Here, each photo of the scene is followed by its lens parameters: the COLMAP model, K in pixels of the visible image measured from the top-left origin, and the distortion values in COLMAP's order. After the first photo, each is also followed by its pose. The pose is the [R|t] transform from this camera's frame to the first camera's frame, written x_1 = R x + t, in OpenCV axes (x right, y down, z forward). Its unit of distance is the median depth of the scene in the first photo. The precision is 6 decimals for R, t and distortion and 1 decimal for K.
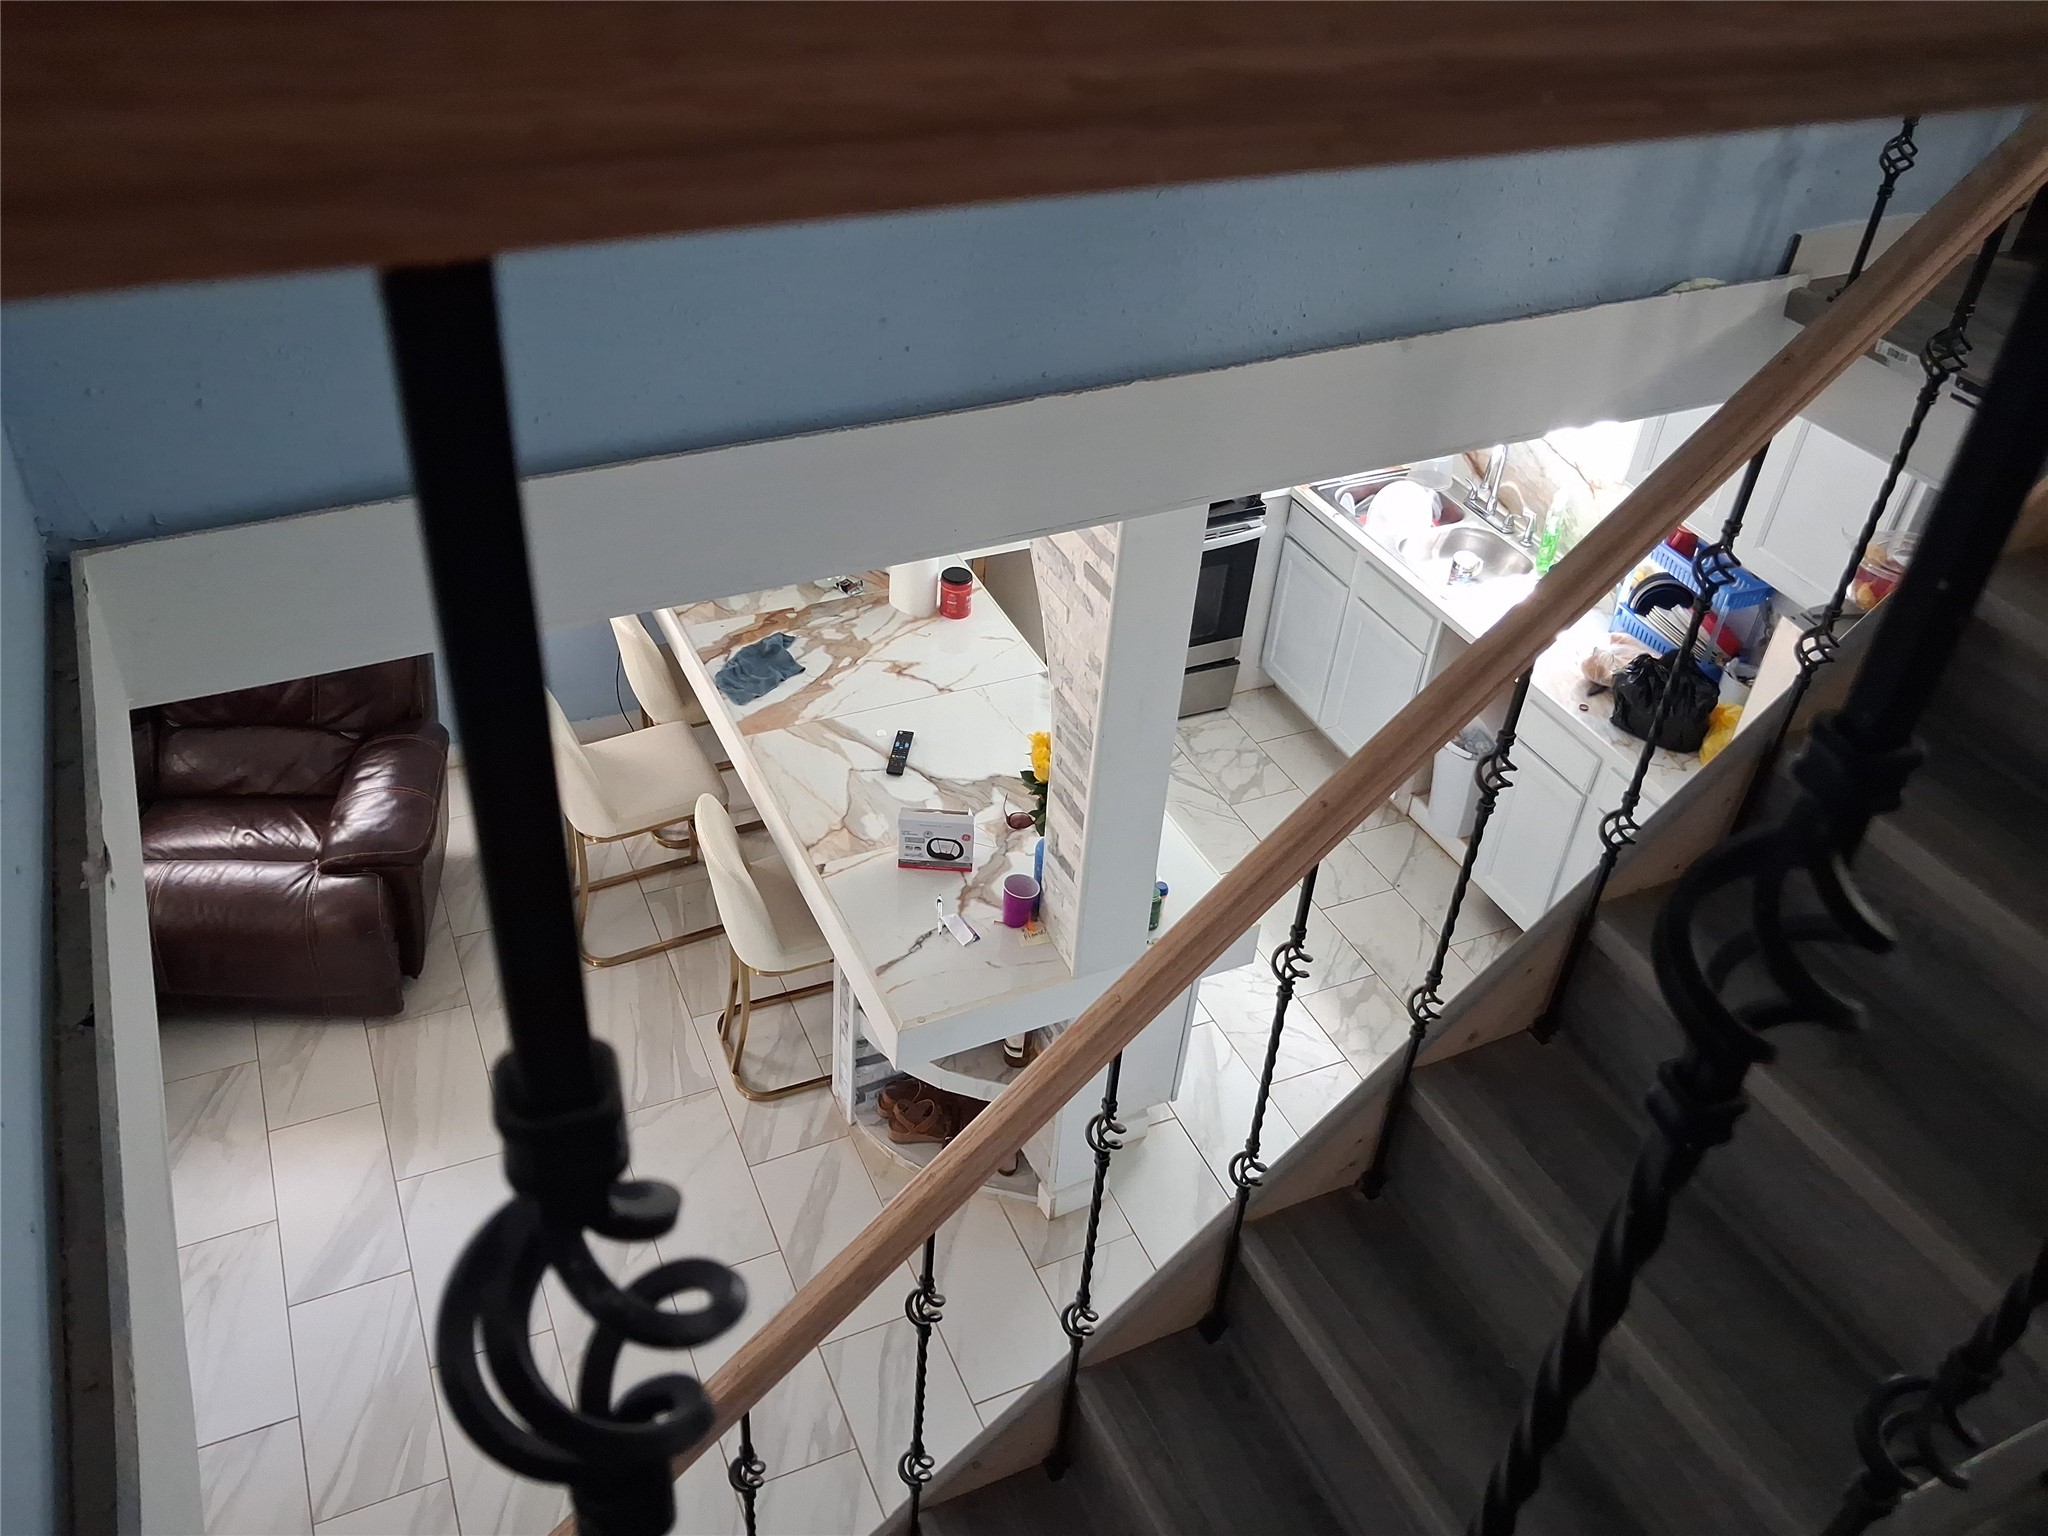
lens RADIAL K [[1620.9, 0, 1027.2], [0, 1620.9, 765.1], [0, 0, 1]] dist [0.012820, -0.018507]
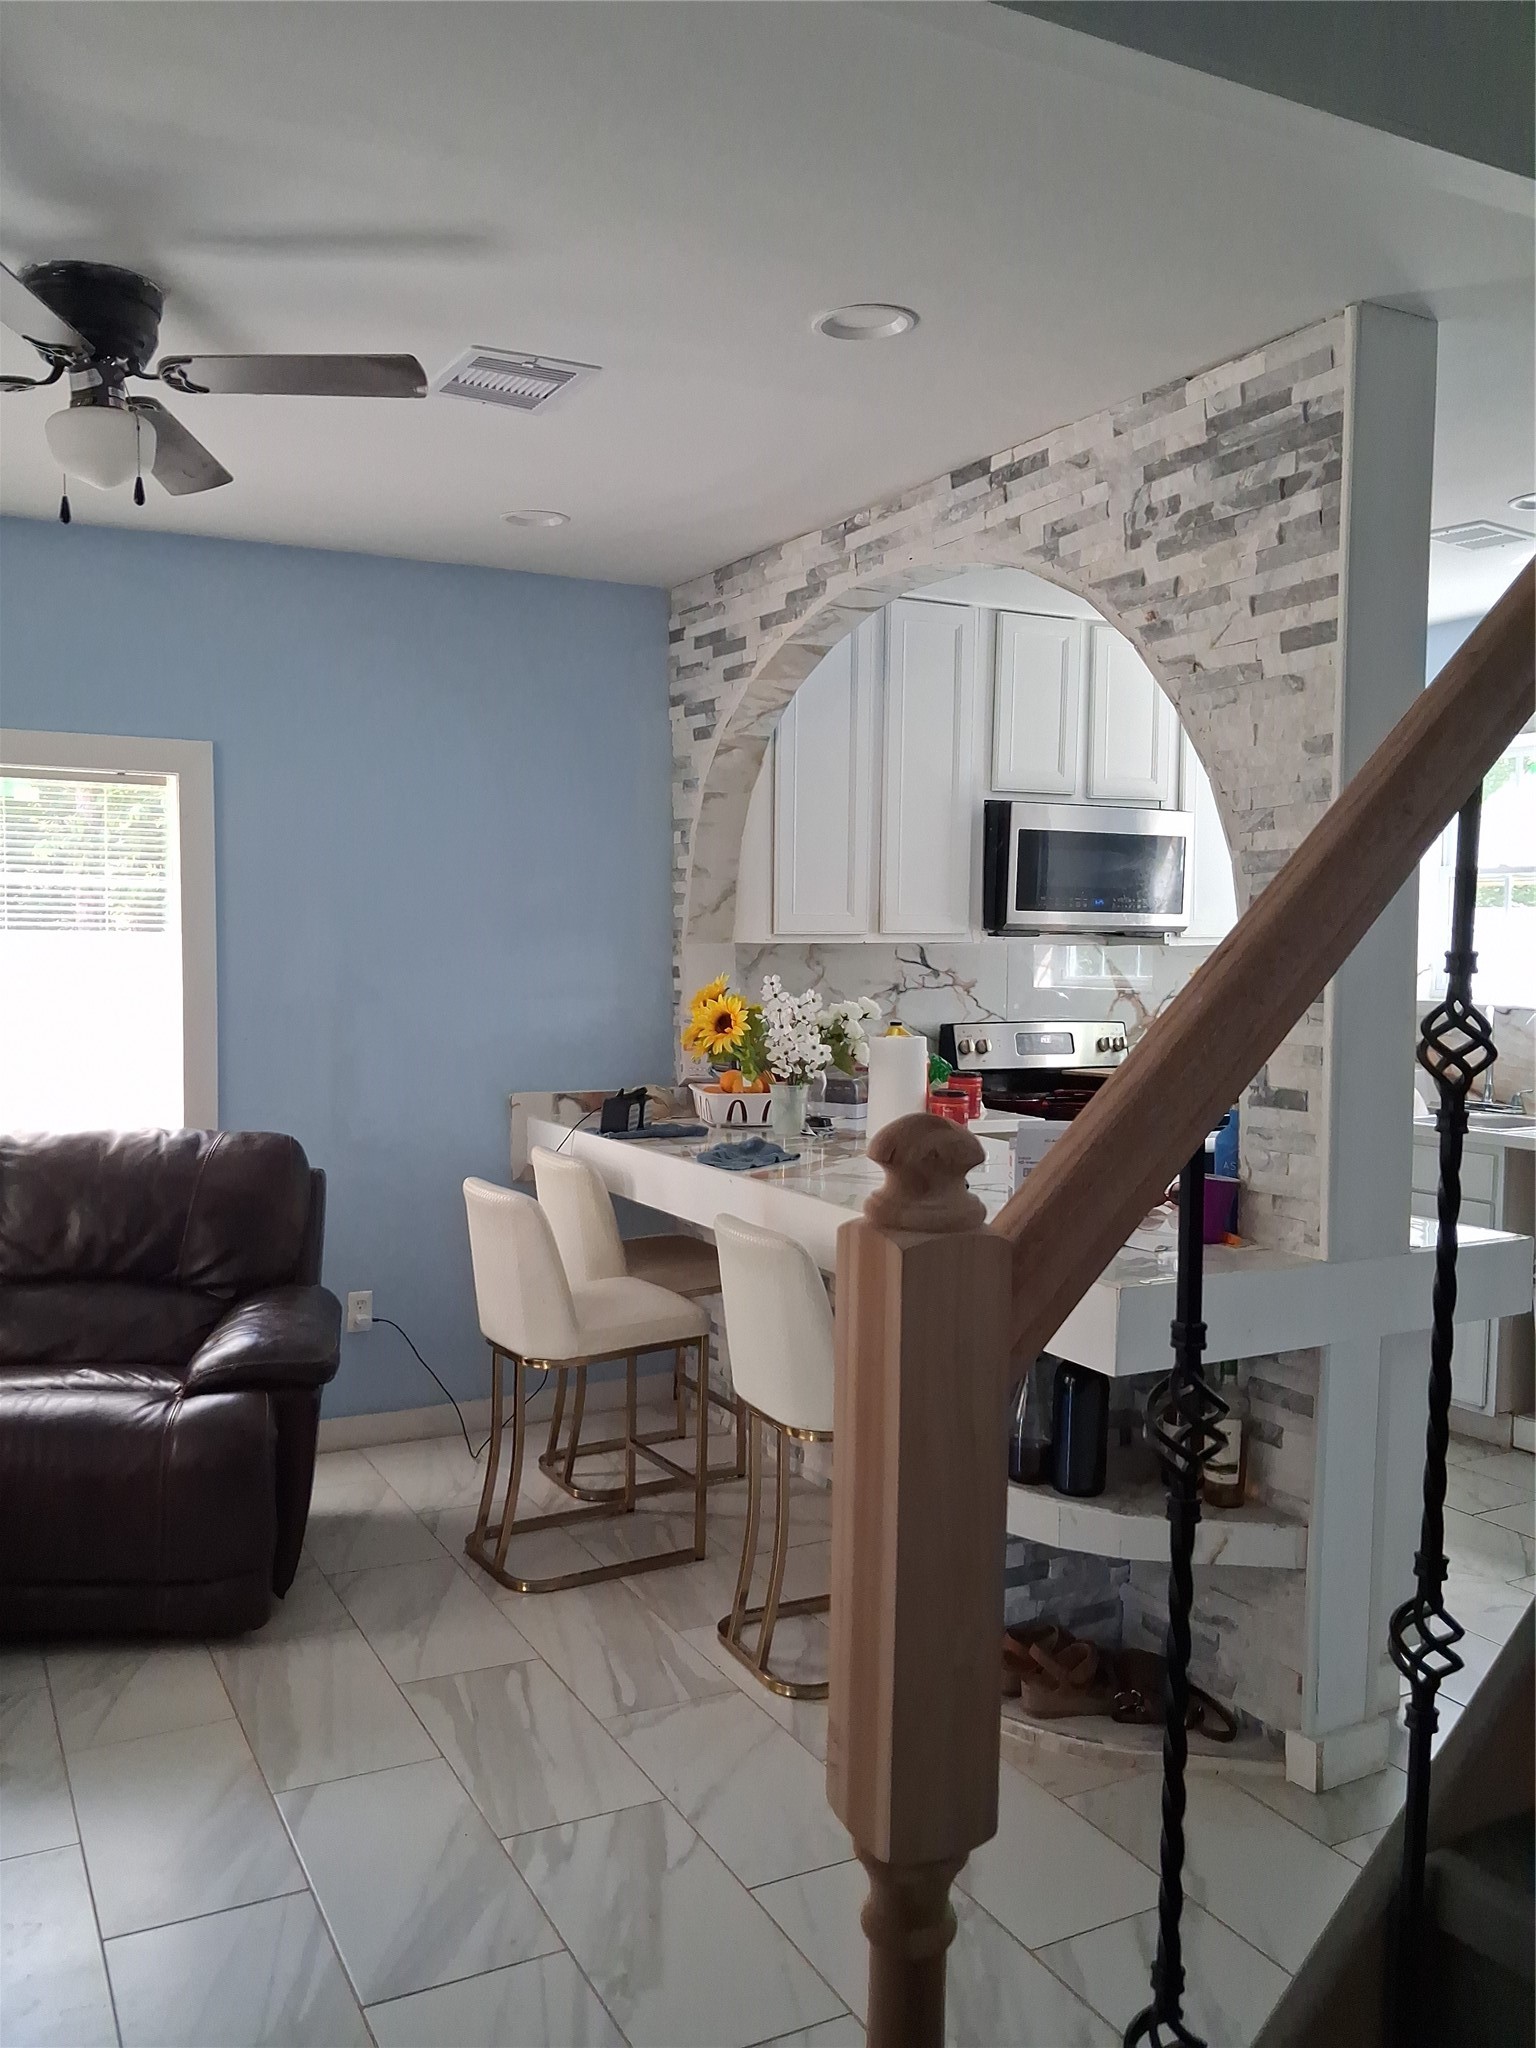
lens RADIAL K [[1620.9, 0, 755.2], [0, 1620.9, 1023.8], [0, 0, 1]] dist [0.012820, -0.018507]
pose [[0.996966, -0.061330, 0.047937, -0.190128], [0.077624, 0.829290, -0.553401, 0.324085], [-0.005813, 0.555442, 0.831535, 0.282650]]
